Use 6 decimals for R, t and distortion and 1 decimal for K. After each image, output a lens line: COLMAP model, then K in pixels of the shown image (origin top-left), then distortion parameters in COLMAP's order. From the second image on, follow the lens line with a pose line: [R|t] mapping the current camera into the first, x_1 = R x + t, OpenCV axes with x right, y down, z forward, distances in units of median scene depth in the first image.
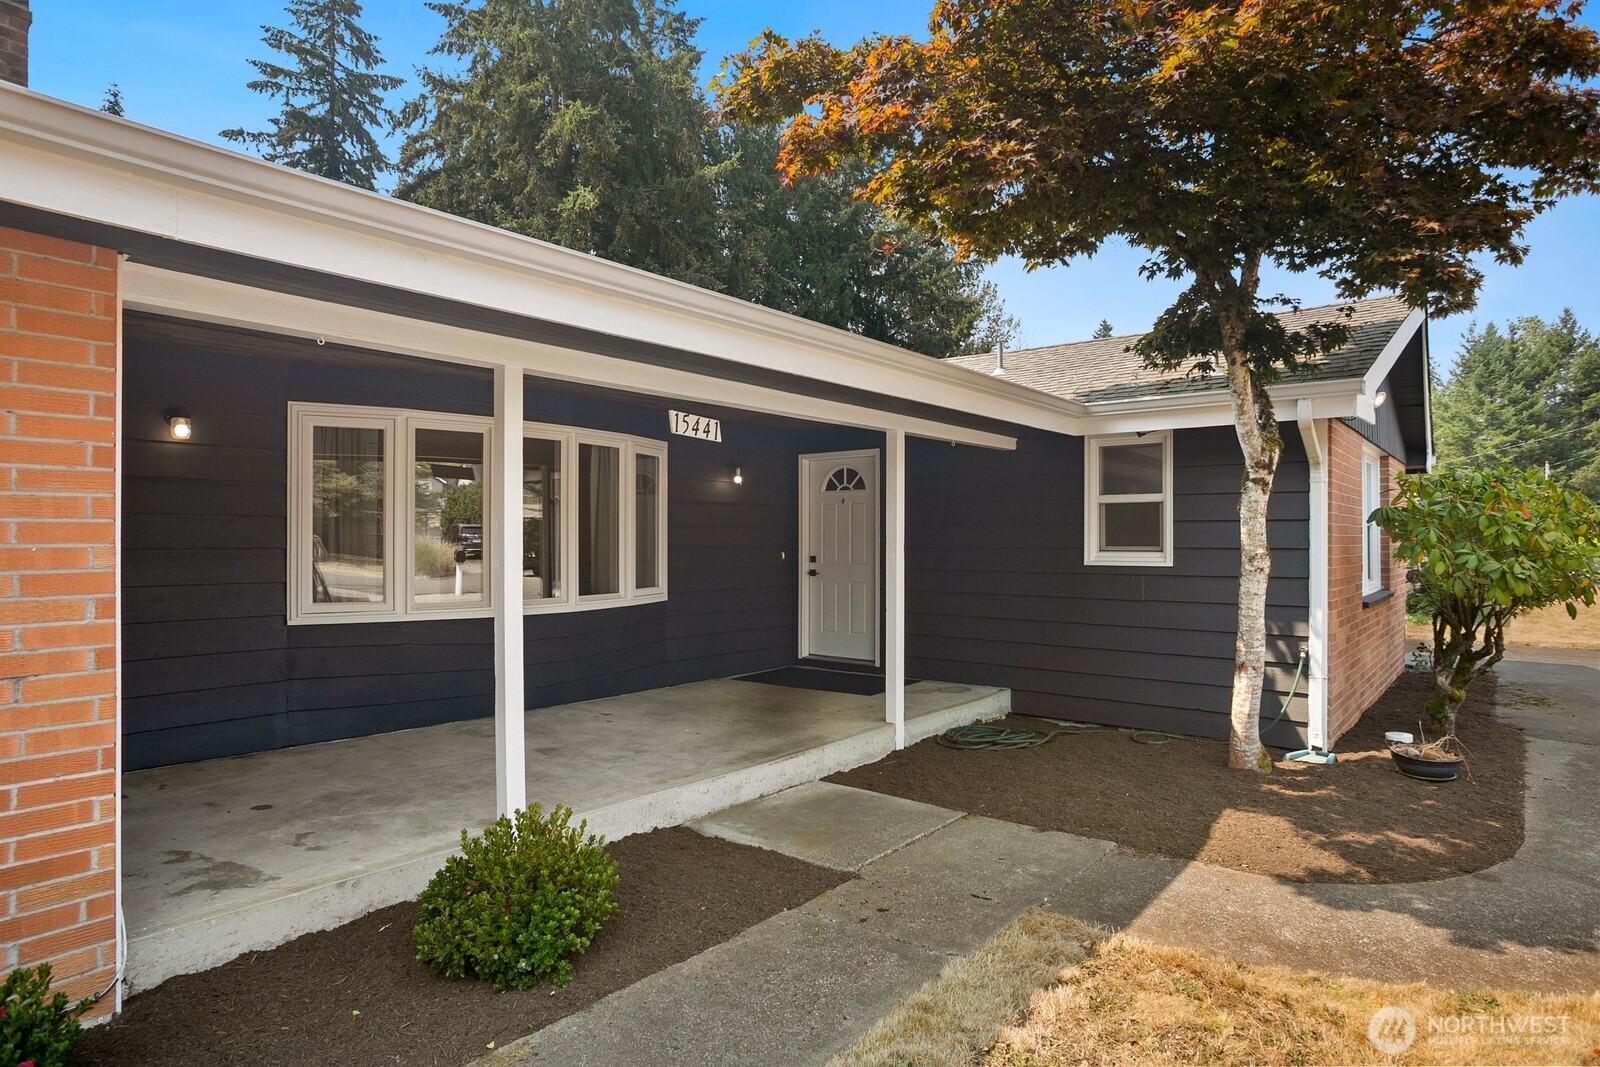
lens RADIAL K [[897.0, 0, 800.0], [0, 897.0, 533.5], [0, 0, 1]] dist [-0.000339, -0.000238]
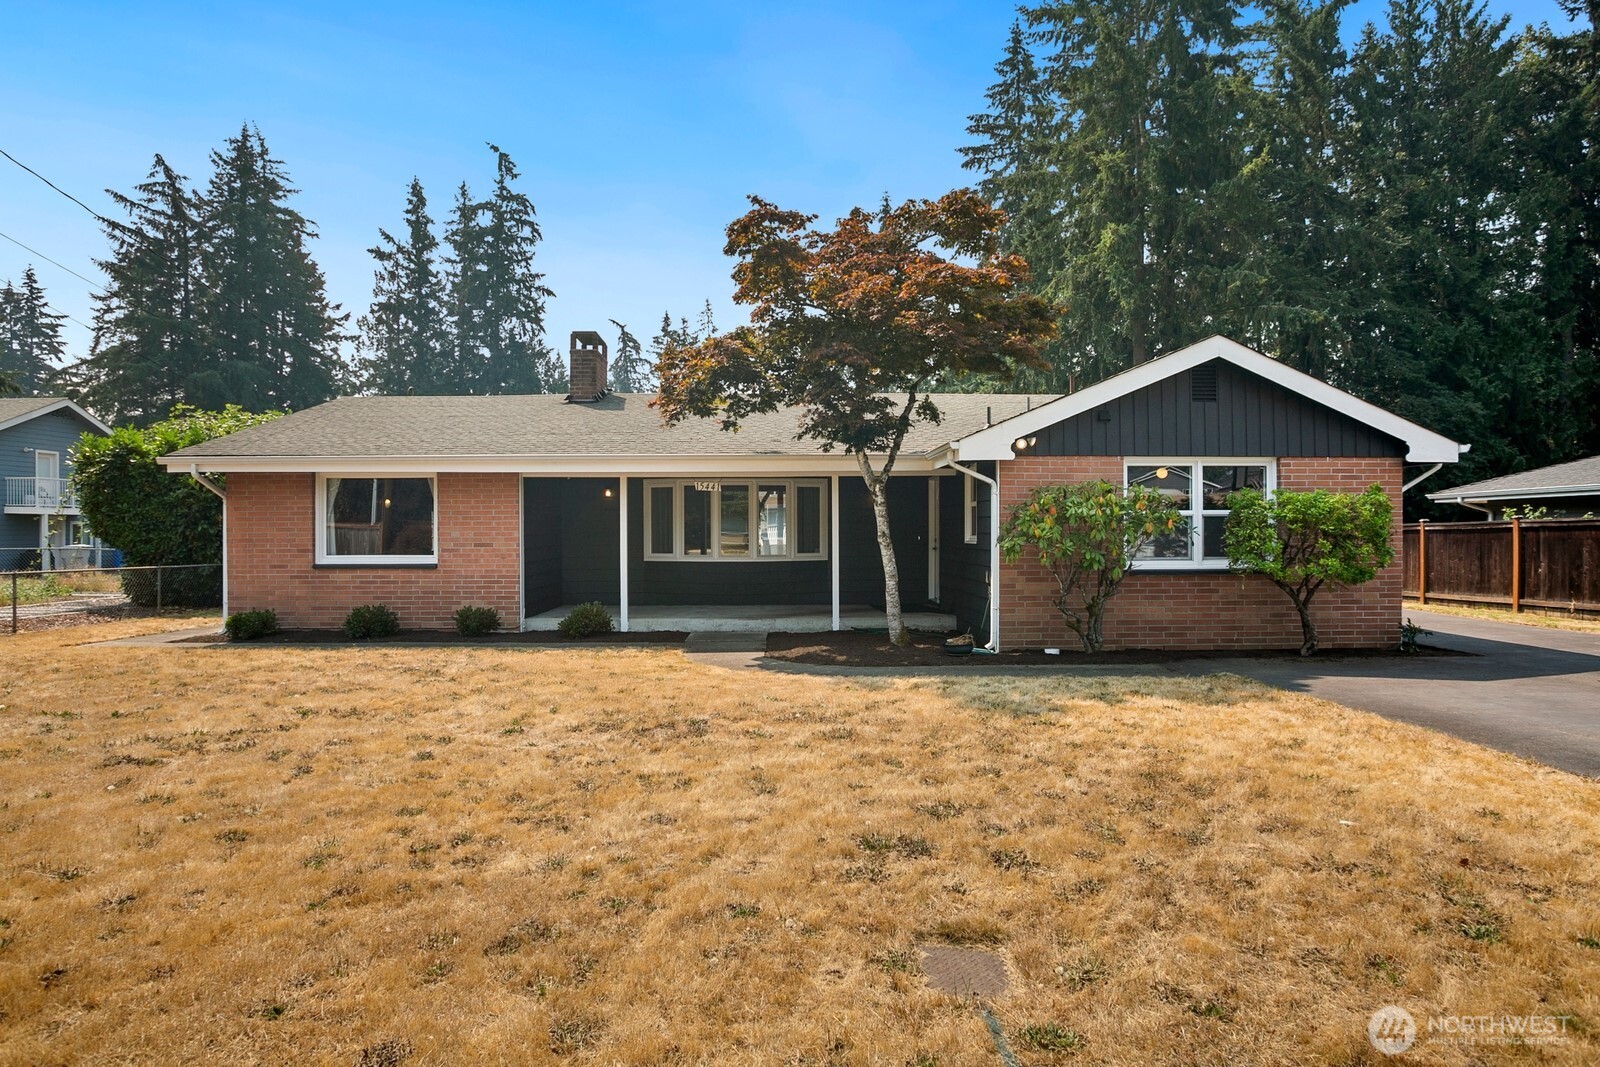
lens RADIAL K [[961.6, 0, 800.0], [0, 961.6, 533.5], [0, 0, 1]] dist [-0.003504, 0.000207]
pose [[0.661963, 0.006521, -0.749508, 0.434277], [0.006725, 0.999870, 0.014639, -0.004179], [0.749507, -0.014731, 0.661833, -0.132212]]
